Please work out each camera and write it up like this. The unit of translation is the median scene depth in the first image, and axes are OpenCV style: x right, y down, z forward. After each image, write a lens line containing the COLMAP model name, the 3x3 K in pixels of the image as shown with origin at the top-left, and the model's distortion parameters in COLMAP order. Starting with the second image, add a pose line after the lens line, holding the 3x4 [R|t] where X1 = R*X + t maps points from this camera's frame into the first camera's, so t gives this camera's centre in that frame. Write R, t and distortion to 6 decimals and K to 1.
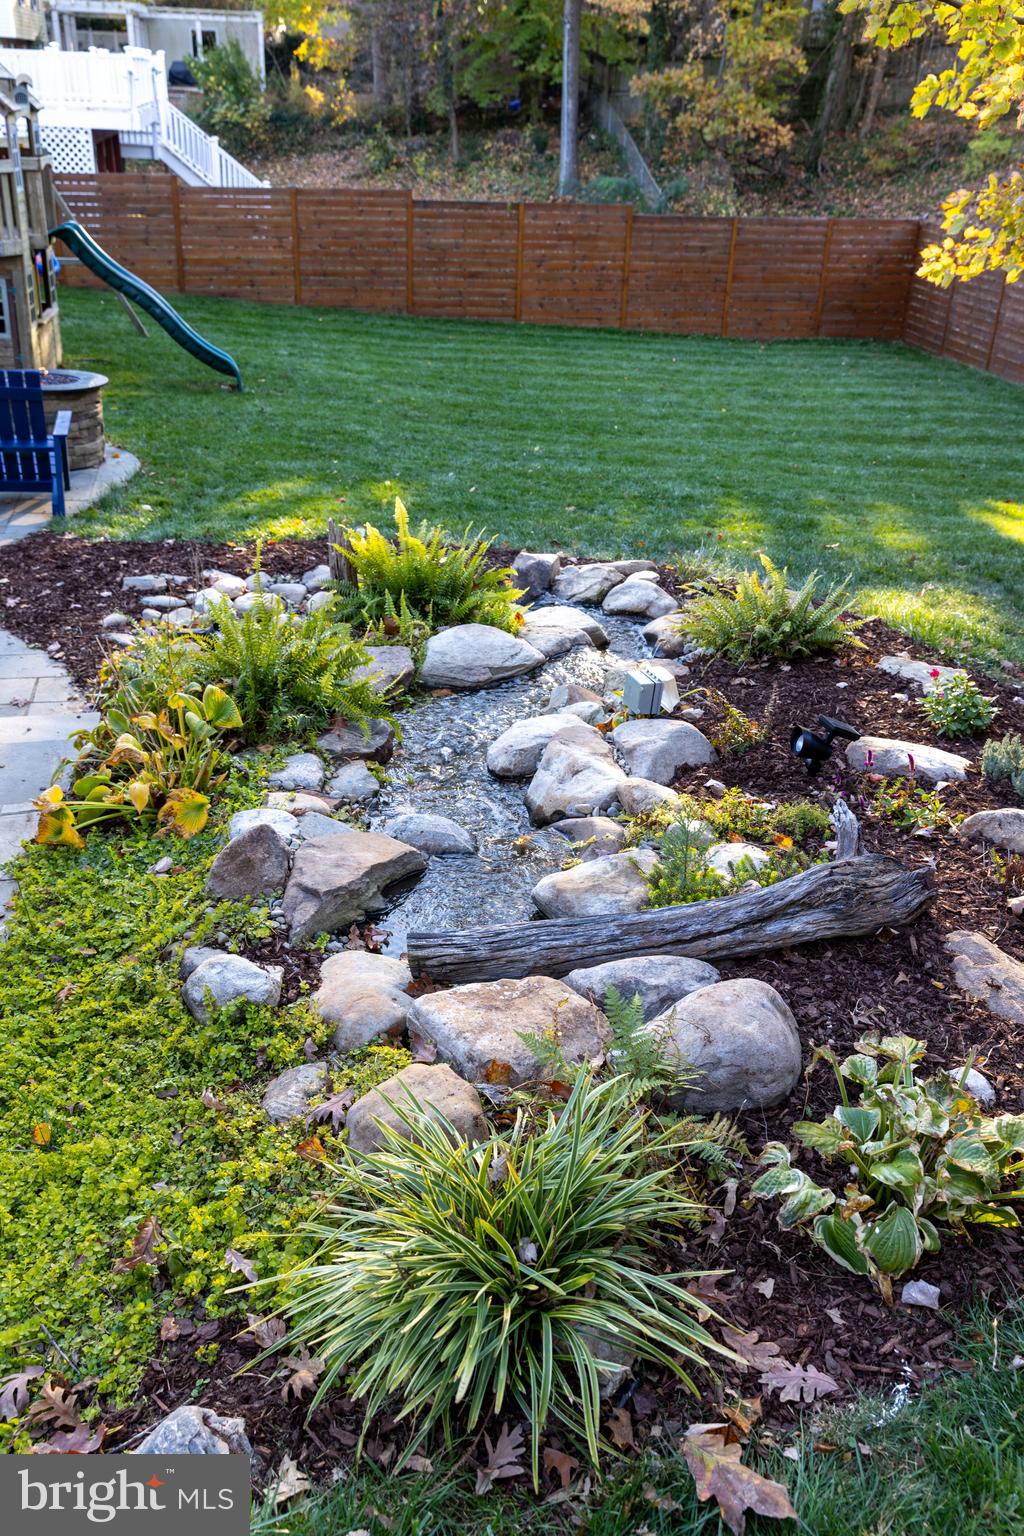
lens RADIAL K [[1306.4, 0, 512.0], [0, 1306.4, 768.0], [0, 0, 1]] dist [0.002484, 0.015386]
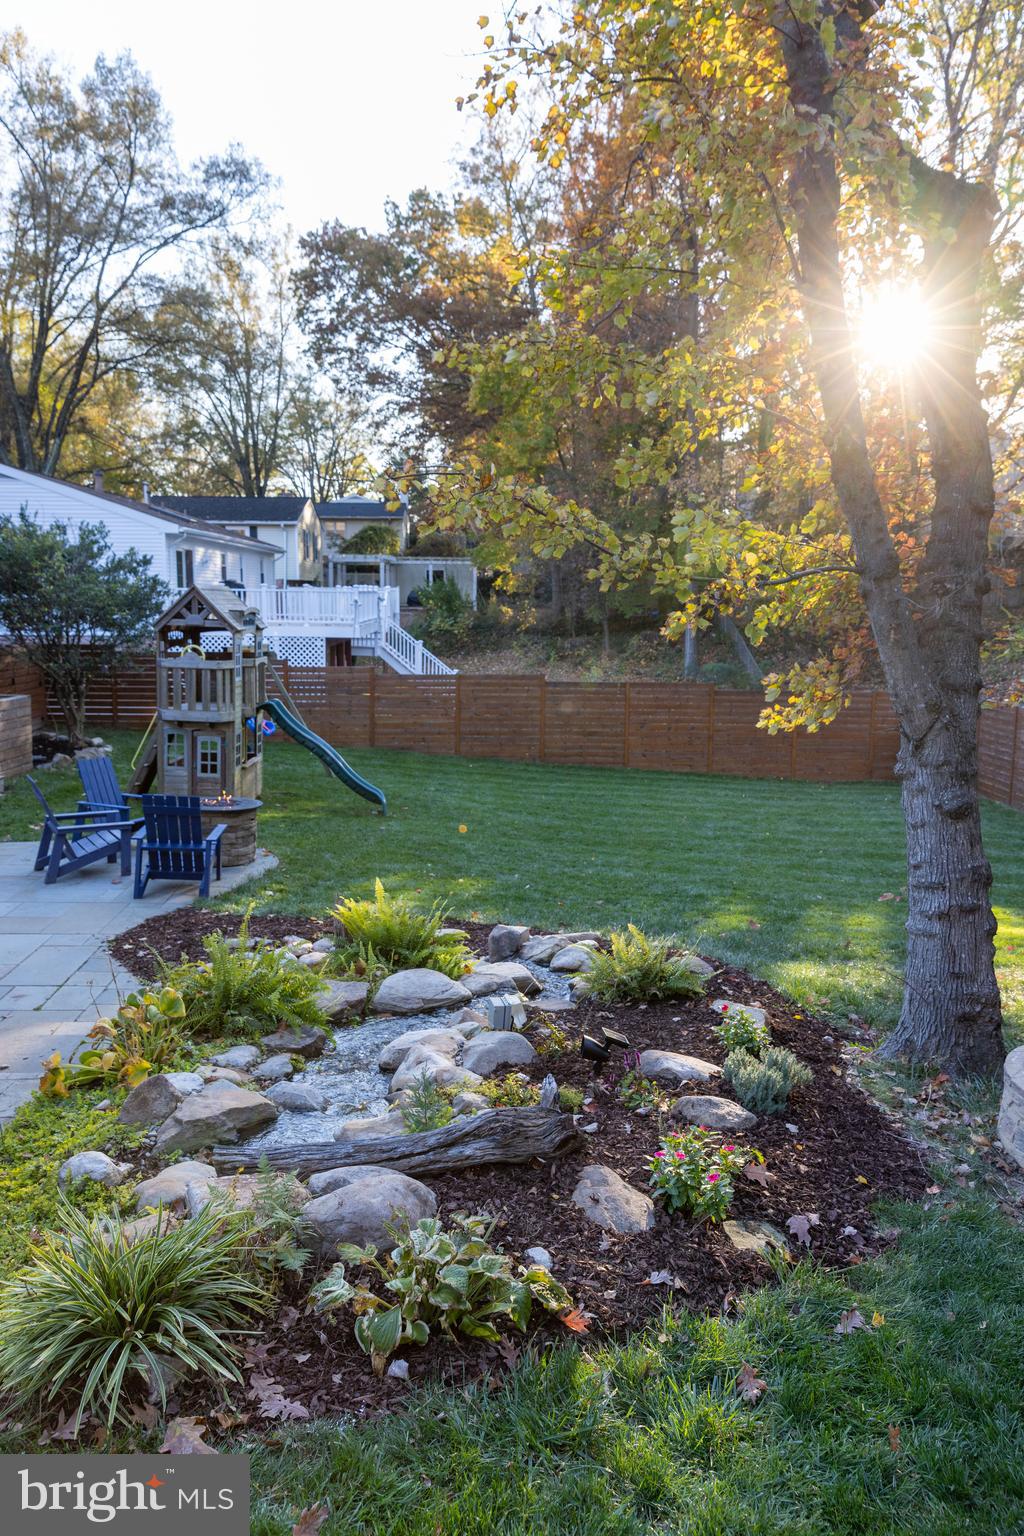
lens RADIAL K [[1110.4, 0, 512.0], [0, 1110.4, 768.0], [0, 0, 1]] dist [0.009869, 0.000720]
pose [[0.988324, 0.000099, -0.152366, 0.158012], [-0.049628, 0.945677, -0.321297, 0.039757], [0.144057, 0.325107, 0.934640, -0.094298]]
